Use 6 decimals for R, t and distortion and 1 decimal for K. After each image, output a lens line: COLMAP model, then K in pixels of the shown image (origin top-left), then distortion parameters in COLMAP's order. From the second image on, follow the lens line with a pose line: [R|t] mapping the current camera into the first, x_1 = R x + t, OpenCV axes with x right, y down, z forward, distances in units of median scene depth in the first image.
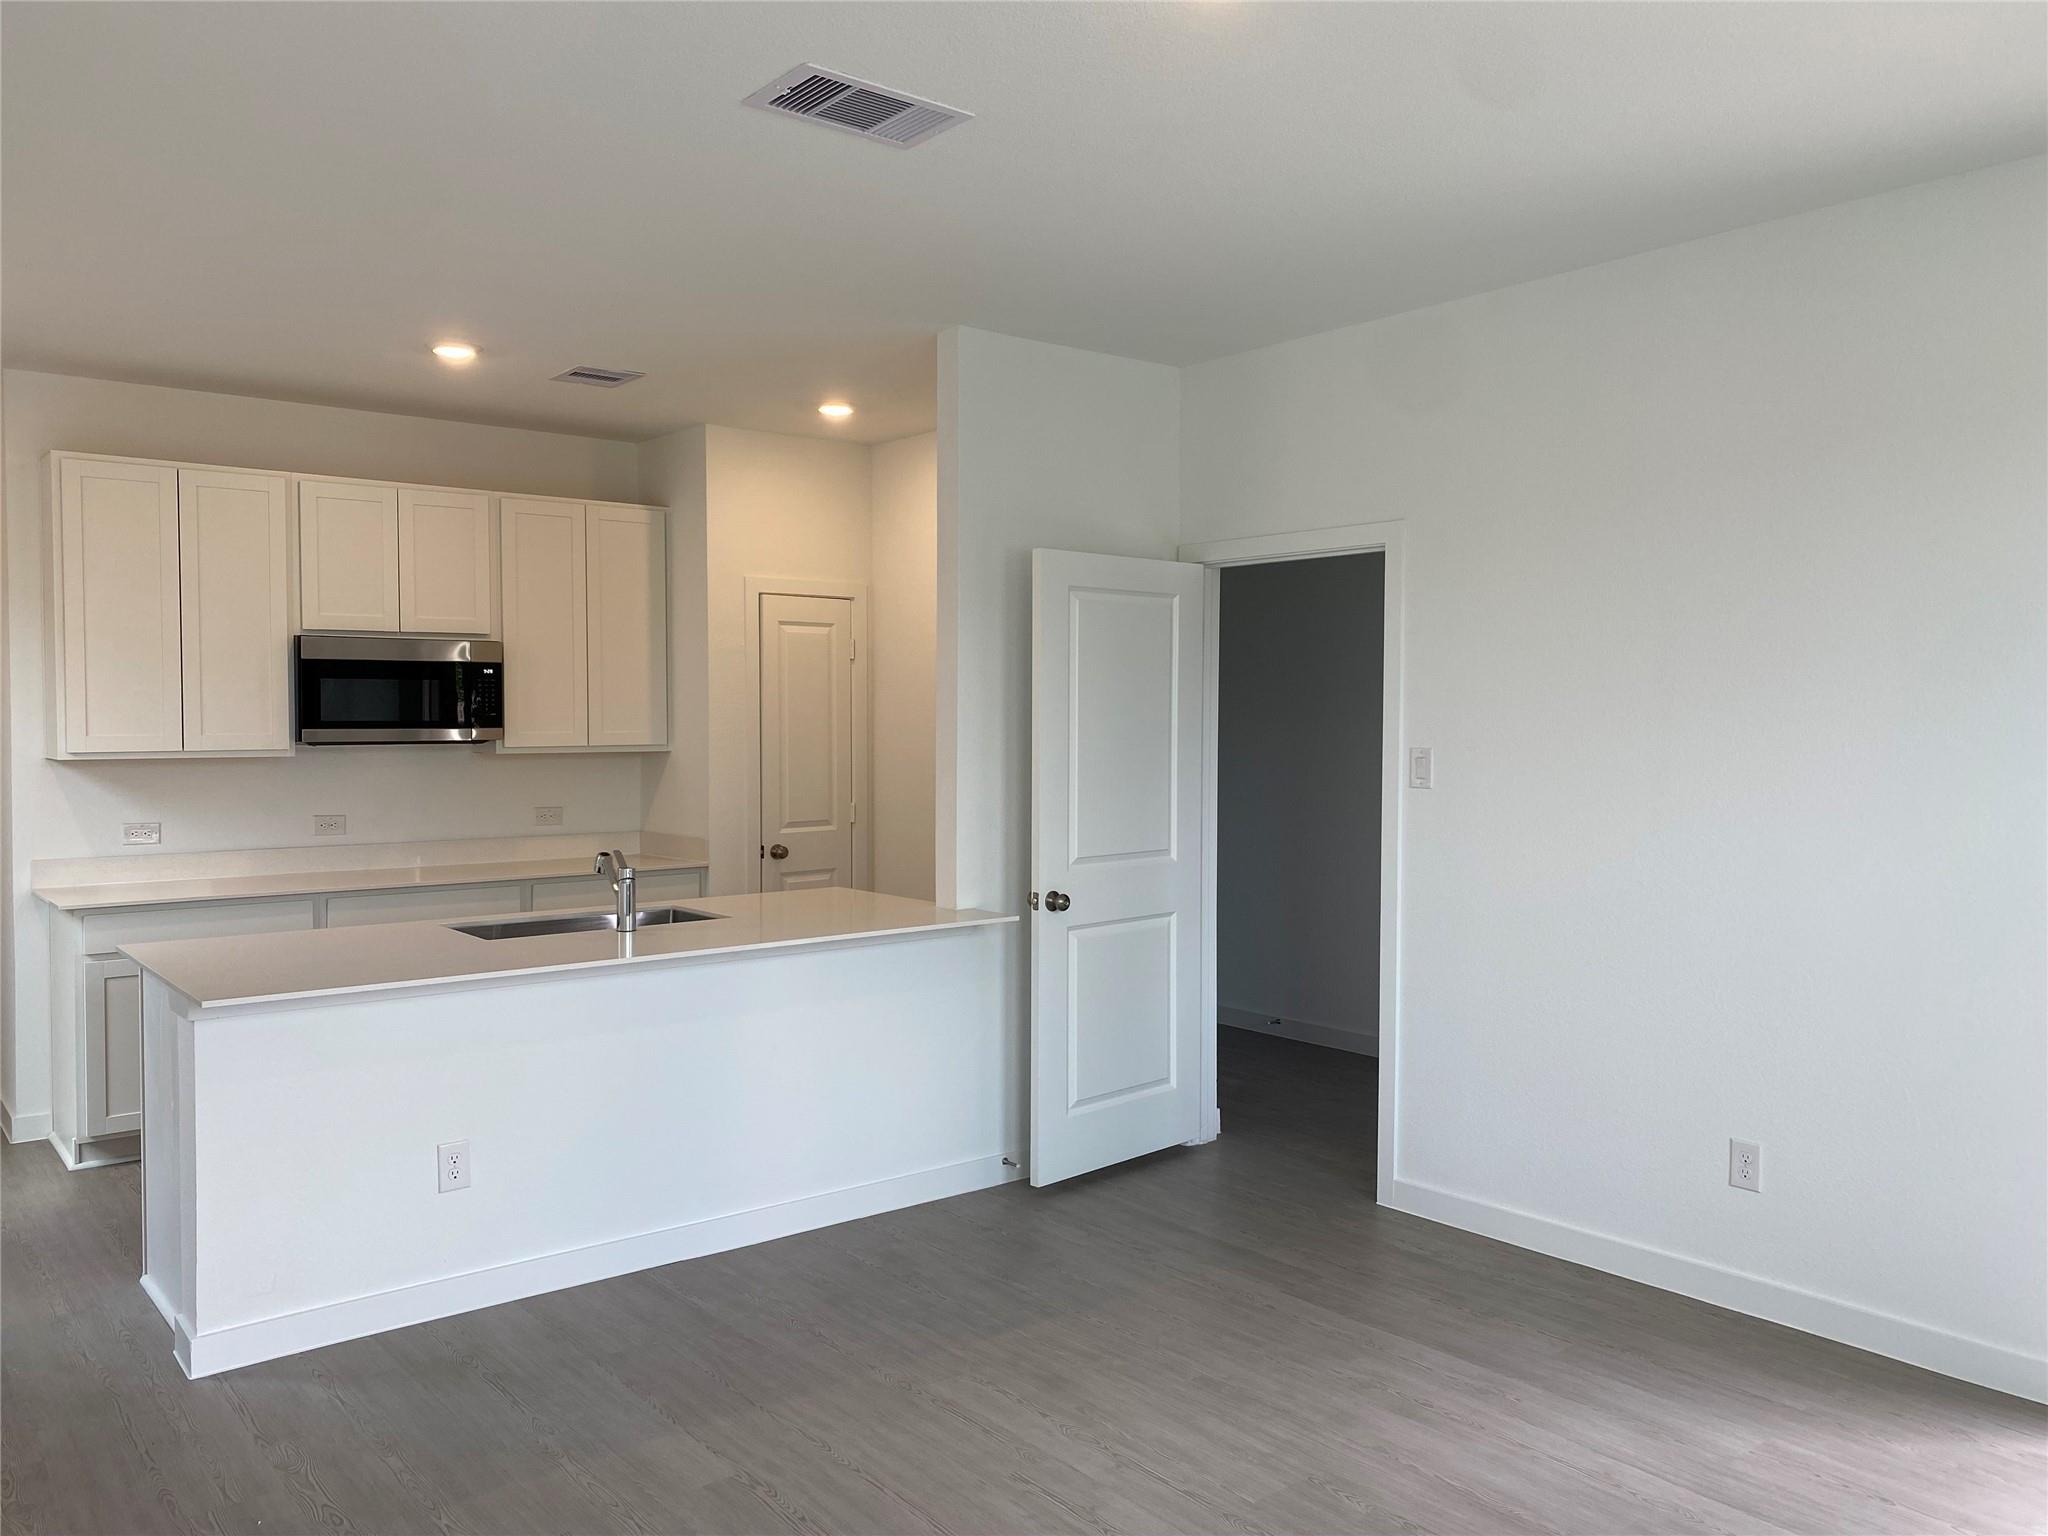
lens RADIAL K [[1549.5, 0, 1021.0], [0, 1549.5, 774.8], [0, 0, 1]] dist [0.043600, -0.025371]
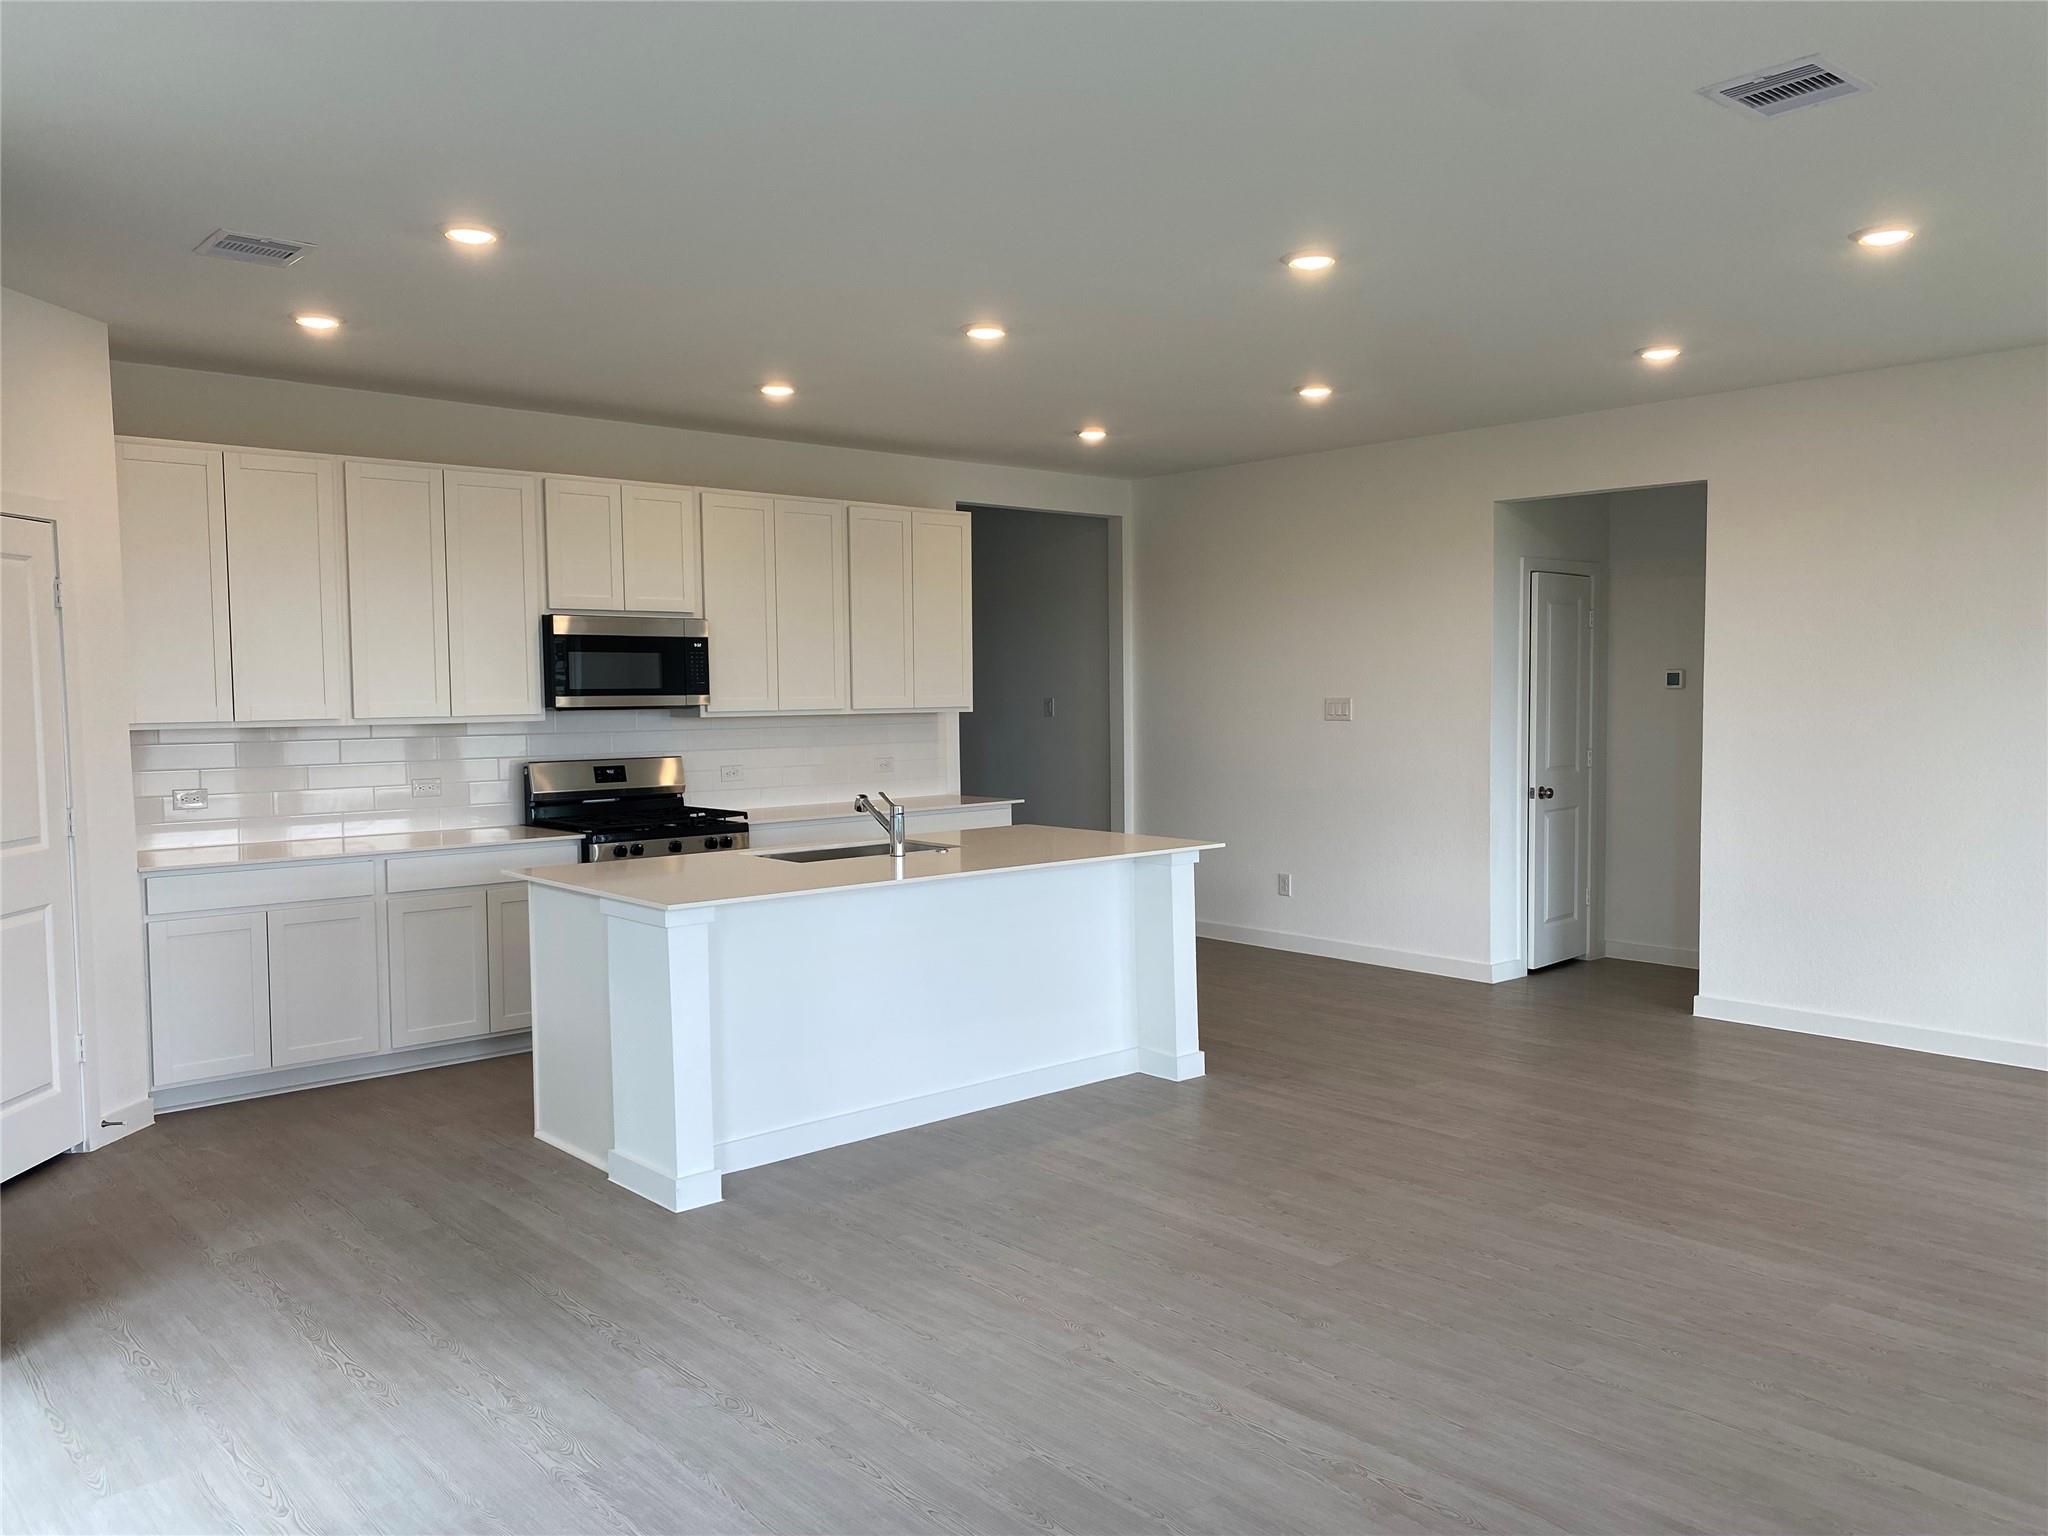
lens RADIAL K [[1549.5, 0, 1024.6], [0, 1549.5, 758.1], [0, 0, 1]] dist [0.043600, -0.025371]
pose [[0.998151, -0.009717, 0.060007, -0.180137], [0.009159, 0.999912, 0.009568, 0.008333], [-0.060095, -0.009000, 0.998152, -0.161356]]
